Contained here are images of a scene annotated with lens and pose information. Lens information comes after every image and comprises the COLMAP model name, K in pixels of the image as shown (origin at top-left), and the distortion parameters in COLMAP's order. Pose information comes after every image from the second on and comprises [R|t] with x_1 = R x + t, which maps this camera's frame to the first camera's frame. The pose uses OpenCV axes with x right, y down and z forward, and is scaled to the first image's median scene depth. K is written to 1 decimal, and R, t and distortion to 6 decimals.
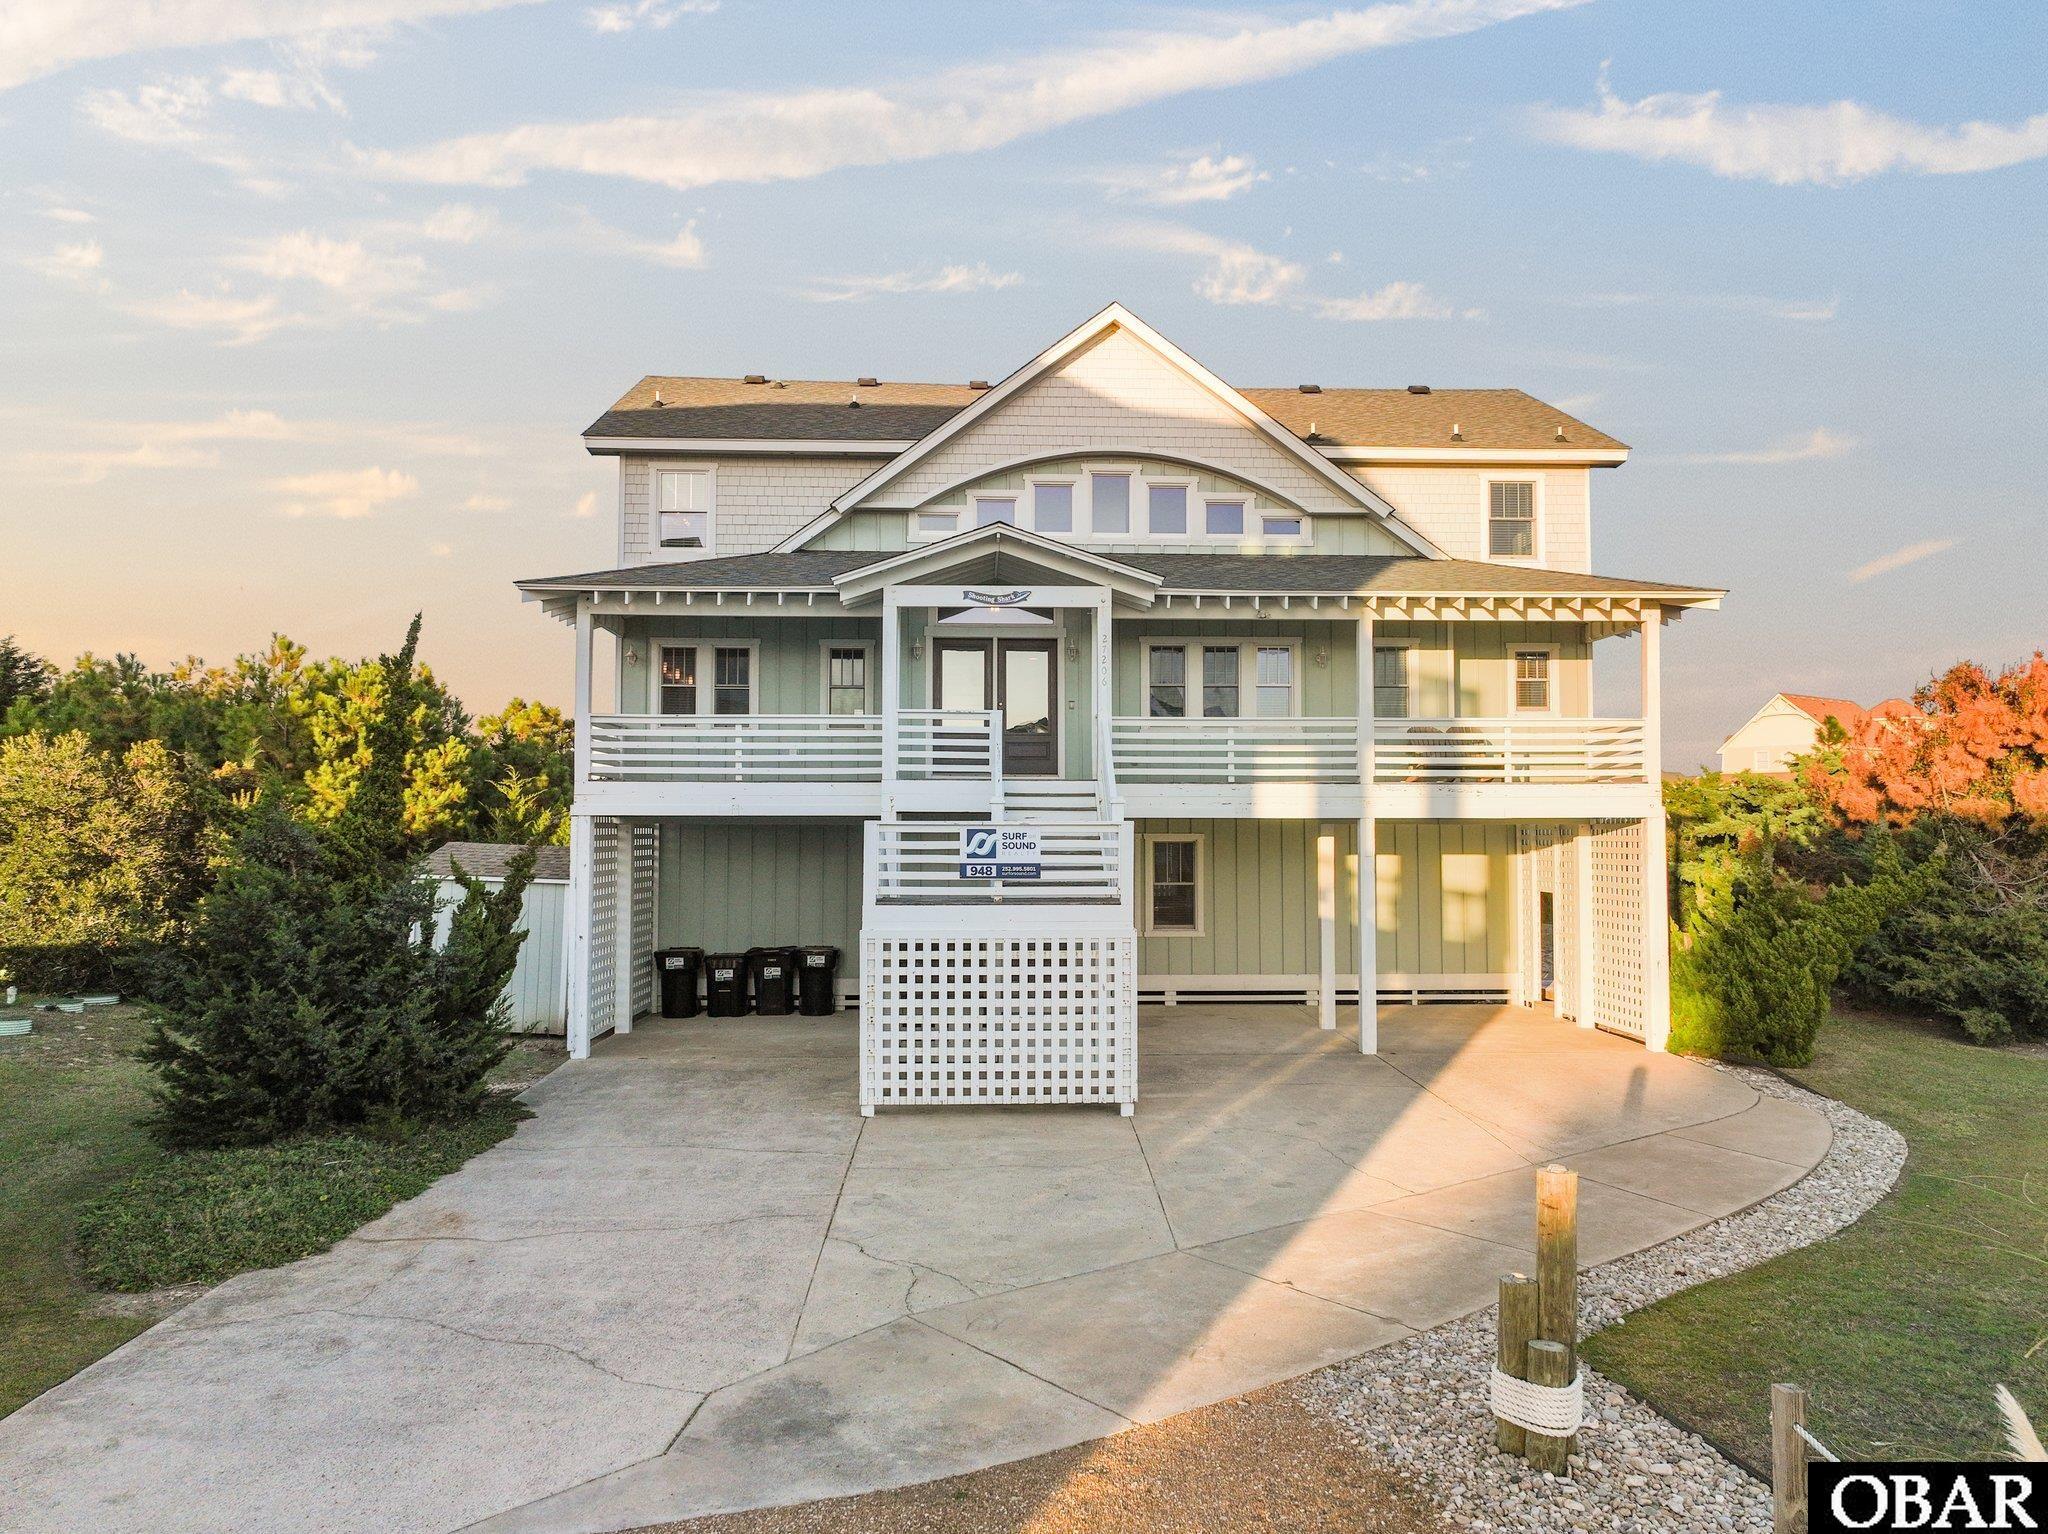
lens RADIAL K [[1462.6, 0, 1030.9], [0, 1462.6, 764.3], [0, 0, 1]] dist [0.008373, -0.001596]
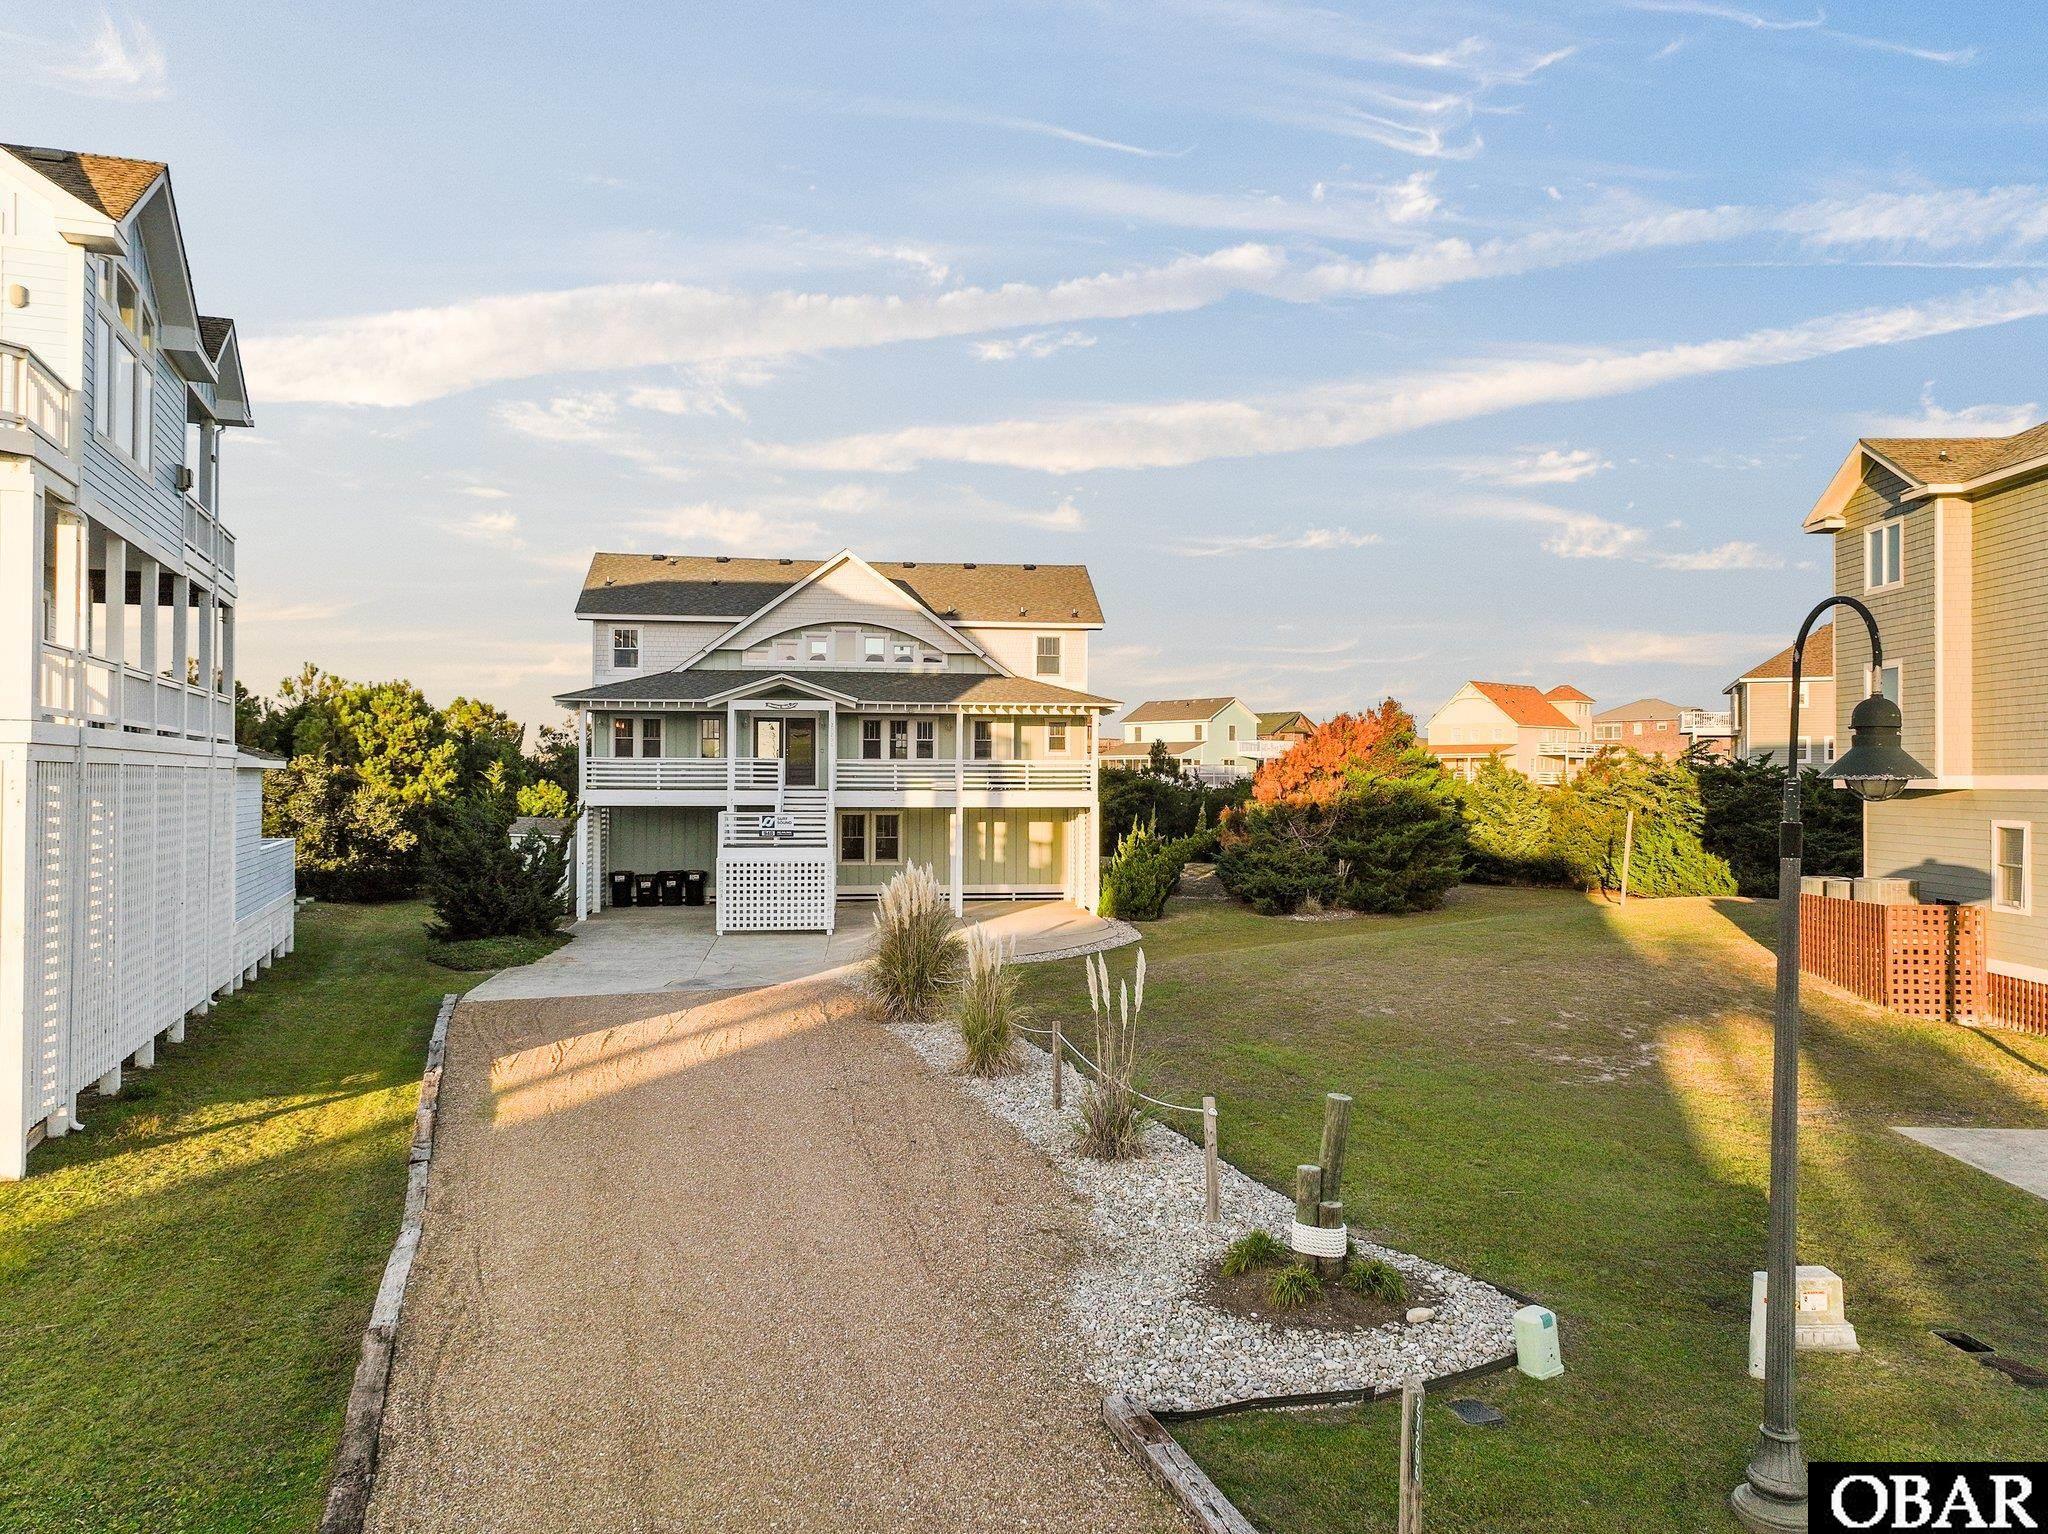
lens RADIAL K [[1462.6, 0, 1029.1], [0, 1462.6, 766.1], [0, 0, 1]] dist [0.008373, -0.001596]
pose [[0.995830, 0.004493, 0.091117, 0.125067], [-0.007851, 0.999302, 0.036535, -0.092770], [-0.090889, -0.037098, 0.995170, -1.026051]]
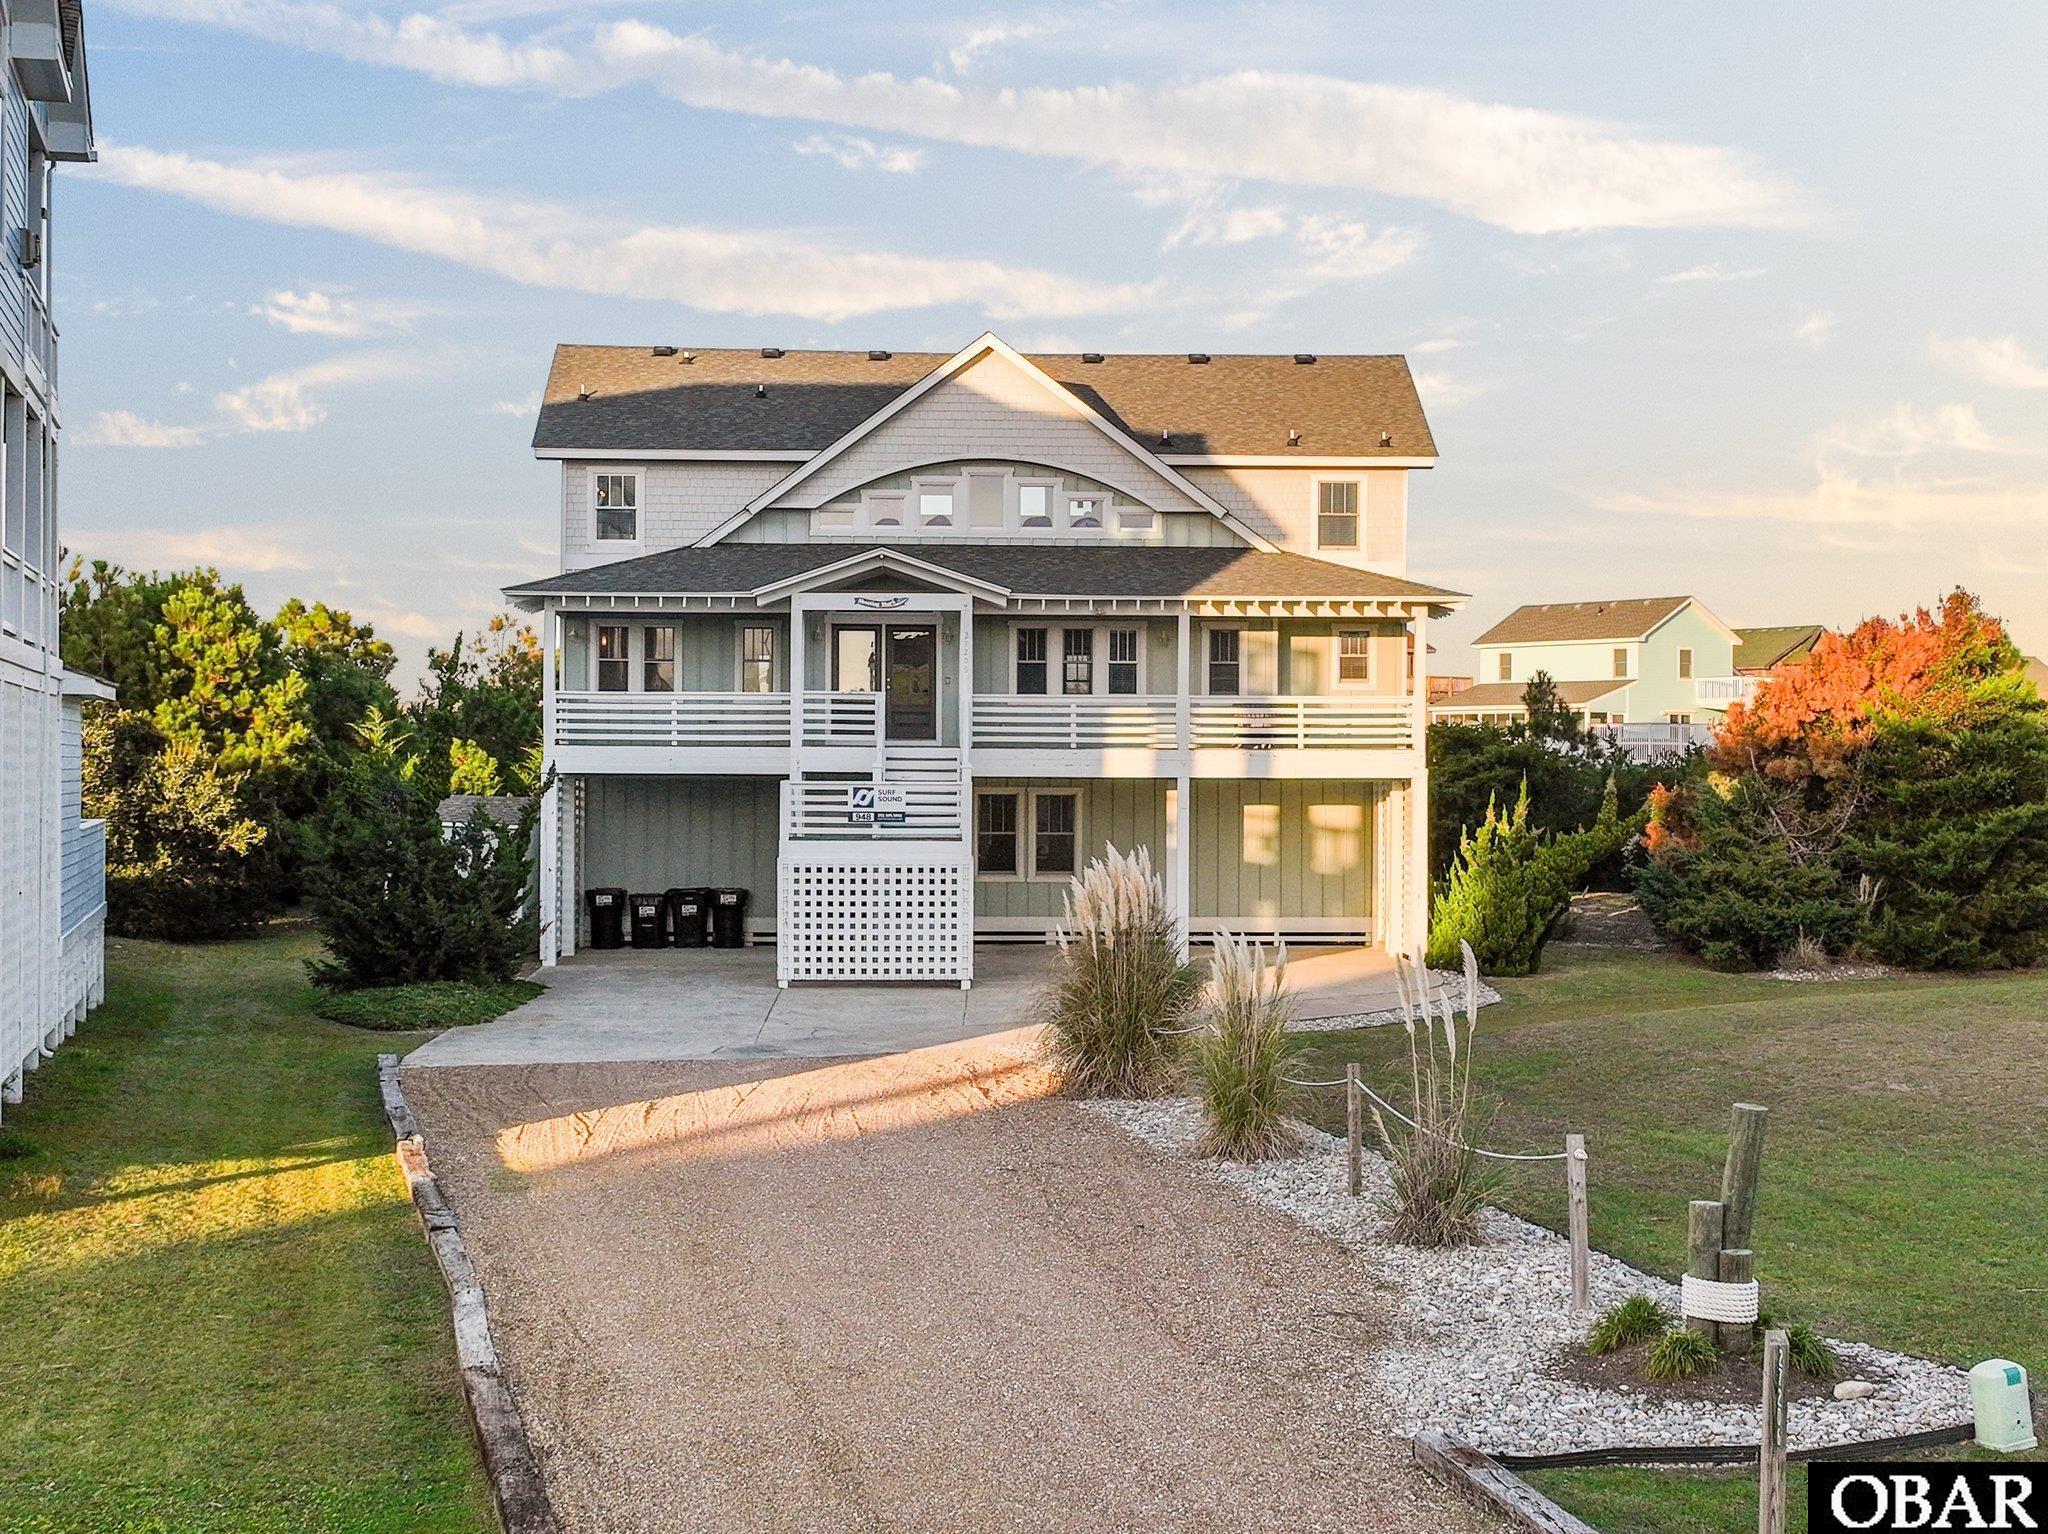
lens RADIAL K [[2829.0, 0, 1034.0], [0, 2829.0, 768.3], [0, 0, 1]] dist [0.014053, 0.000000]
pose [[0.999989, 0.004400, -0.001545, 0.098347], [-0.004321, 0.998860, 0.047546, -0.076363], [0.001752, -0.047539, 0.998868, -1.259324]]
